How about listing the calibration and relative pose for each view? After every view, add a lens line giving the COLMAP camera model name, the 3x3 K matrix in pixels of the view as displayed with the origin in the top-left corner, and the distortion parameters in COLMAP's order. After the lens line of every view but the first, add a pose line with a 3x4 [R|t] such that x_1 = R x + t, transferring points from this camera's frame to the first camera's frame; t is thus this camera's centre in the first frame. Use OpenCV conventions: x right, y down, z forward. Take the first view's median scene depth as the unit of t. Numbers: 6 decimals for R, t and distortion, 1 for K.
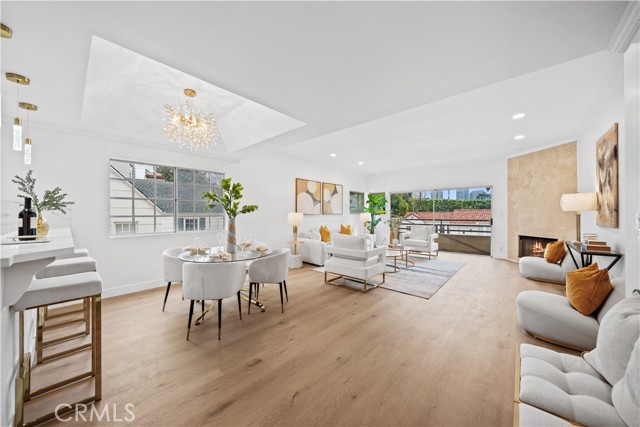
lens RADIAL K [[225.9, 0, 320.0], [0, 225.9, 215.0], [0, 0, 1]] dist [-0.000300, -0.000384]
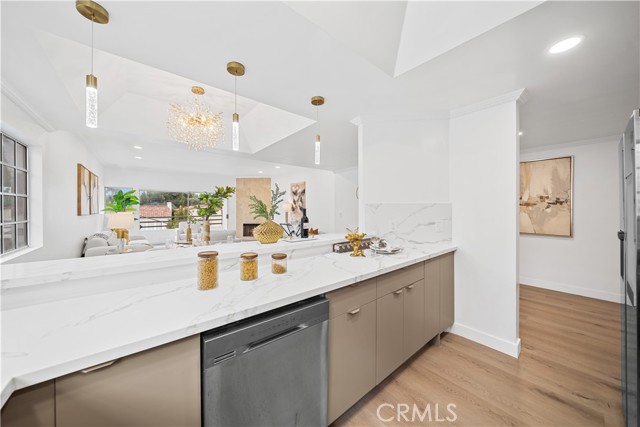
lens RADIAL K [[220.1, 0, 319.5], [0, 220.1, 208.8], [0, 0, 1]] dist [-0.007311, -0.000254]
pose [[0.148423, 0.000956, 0.988923, -0.665515], [0.006088, 0.999980, -0.001880, -0.017023], [-0.988905, 0.006300, 0.148415, 0.164917]]
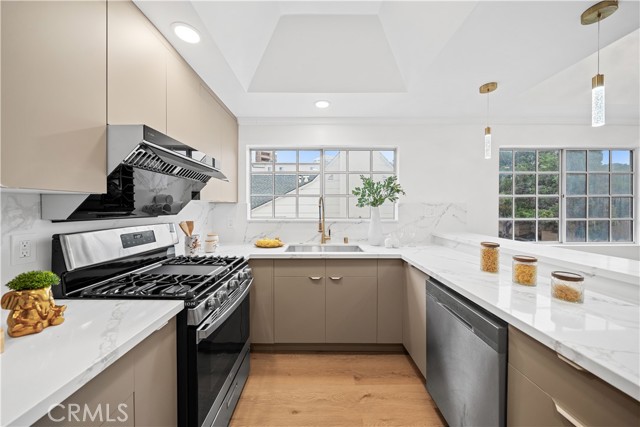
lens RADIAL K [[220.1, 0, 317.8], [0, 220.1, 210.3], [0, 0, 1]] dist [-0.007311, -0.000254]
pose [[0.668269, 0.005319, -0.743901, -0.438841], [-0.005209, 0.999983, 0.002470, -0.013872], [0.743902, 0.002224, 0.668285, -0.005073]]
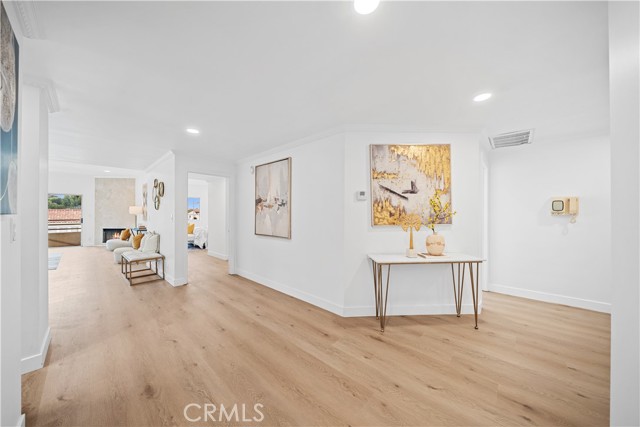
lens RADIAL K [[220.1, 0, 320.0], [0, 220.1, 210.7], [0, 0, 1]] dist [-0.007311, -0.000254]
pose [[0.012549, 0.013865, 0.999825, -0.580107], [0.005366, 0.999889, -0.013934, -0.004916], [-0.999907, 0.005540, 0.012473, -0.493338]]
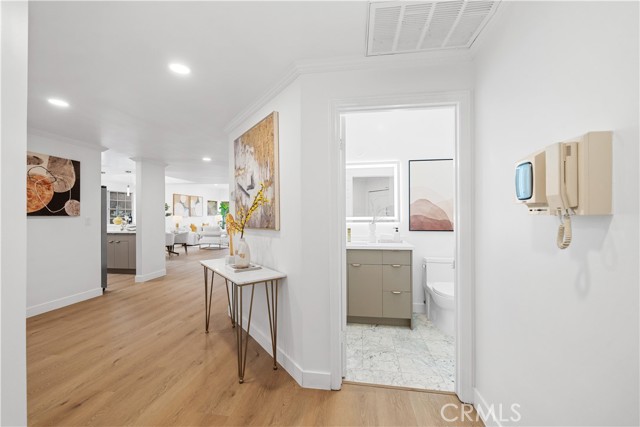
lens RADIAL K [[266.9, 0, 316.9], [0, 266.9, 212.6], [0, 0, 1]] dist [-0.001879, -0.000059]
pose [[0.844795, -0.000874, 0.535090, -0.259561], [0.008119, 0.999904, -0.011186, -0.000812], [-0.535029, 0.013794, 0.844721, -1.131806]]
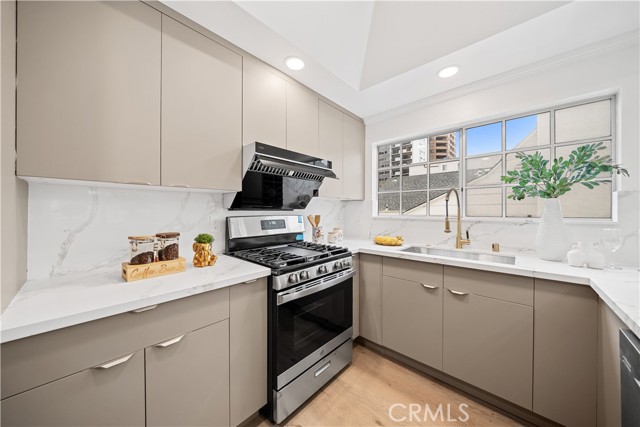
lens RADIAL K [[220.1, 0, 314.8], [0, 220.1, 211.2], [0, 0, 1]] dist [-0.007311, -0.000254]
pose [[-0.022631, -0.002302, -0.999741, -0.412606], [-0.009660, 0.999951, -0.002084, -0.001947], [0.999697, 0.009611, -0.022652, 0.077292]]
